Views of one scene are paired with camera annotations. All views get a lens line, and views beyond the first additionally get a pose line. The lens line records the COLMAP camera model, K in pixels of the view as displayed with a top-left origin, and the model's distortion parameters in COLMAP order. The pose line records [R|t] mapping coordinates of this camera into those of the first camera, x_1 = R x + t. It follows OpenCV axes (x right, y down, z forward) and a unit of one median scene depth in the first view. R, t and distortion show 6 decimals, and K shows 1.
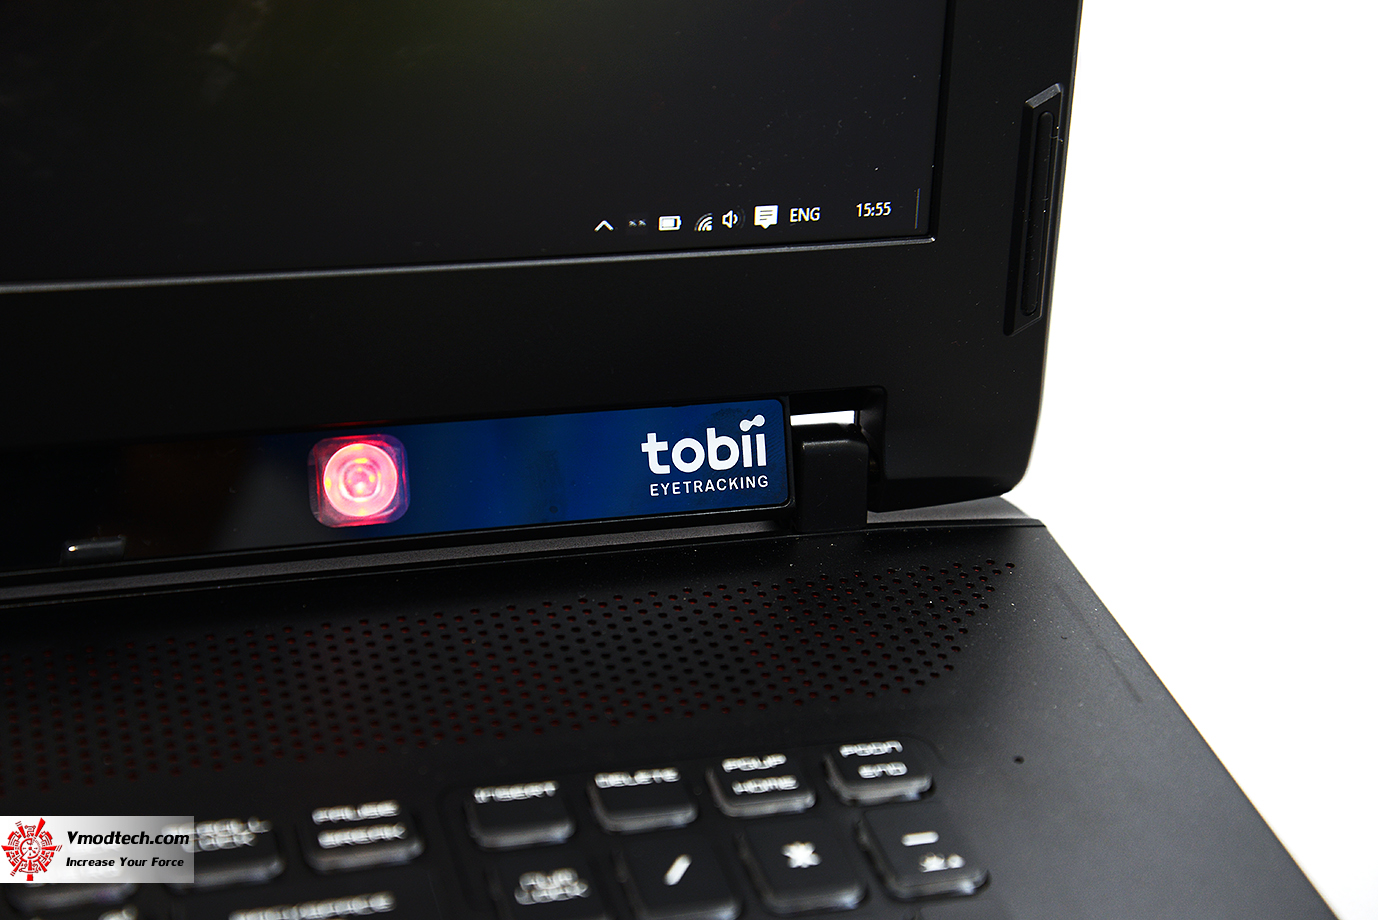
lens RADIAL K [[2706.9, 0, 689.0], [0, 2706.9, 460.0], [0, 0, 1]] dist [0.364439, 0.336888]
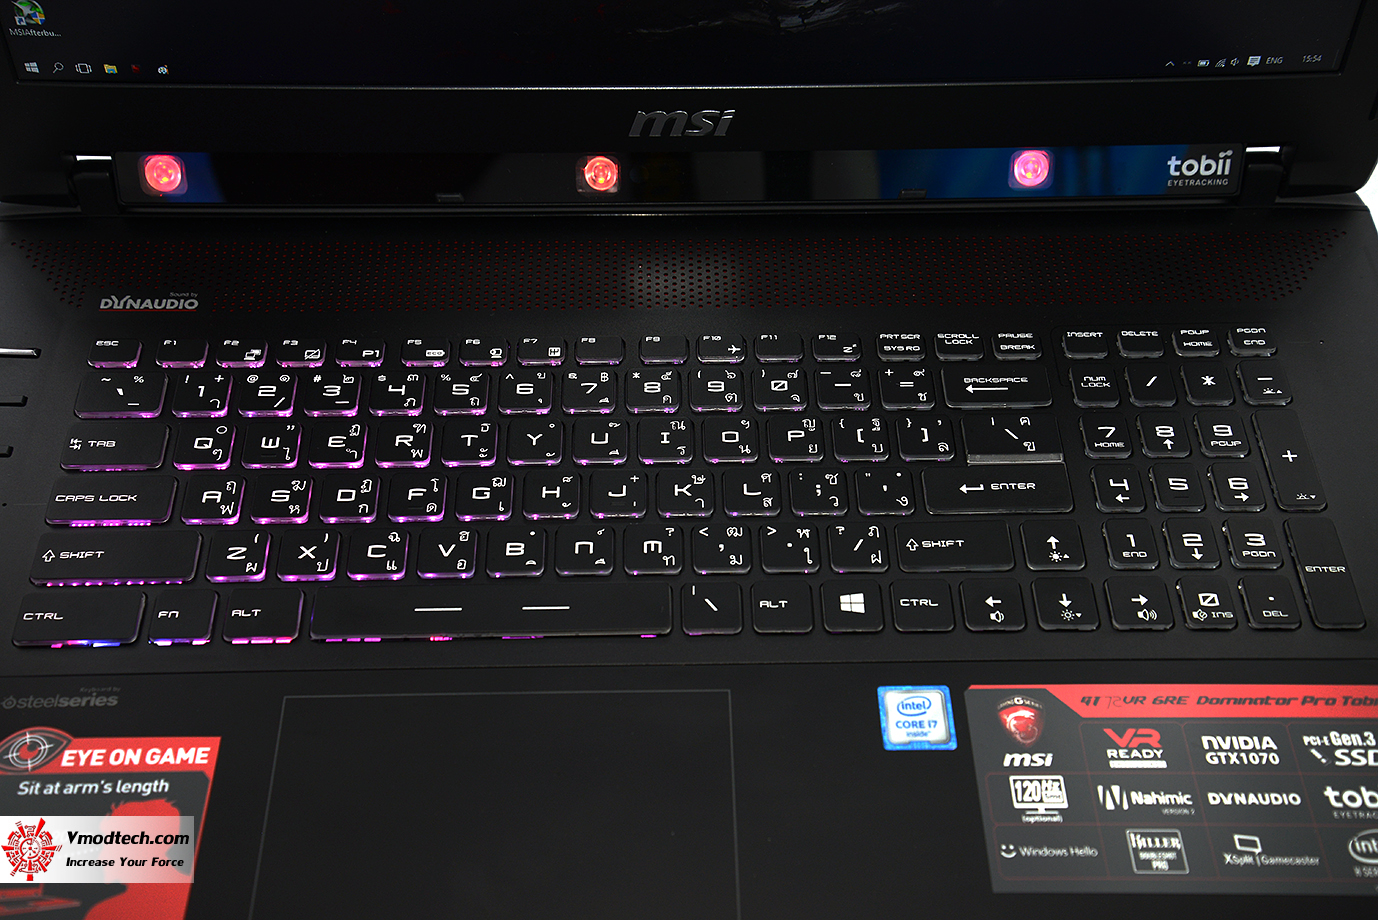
lens RADIAL K [[1636.8, 0, 680.1], [0, 1636.8, 459.7], [0, 0, 1]] dist [0.117908, 0.036707]
pose [[0.959430, 0.164191, -0.229206, -0.047630], [-0.072190, 0.928897, 0.363234, -0.232896], [0.272549, -0.331951, 0.903065, -0.354455]]
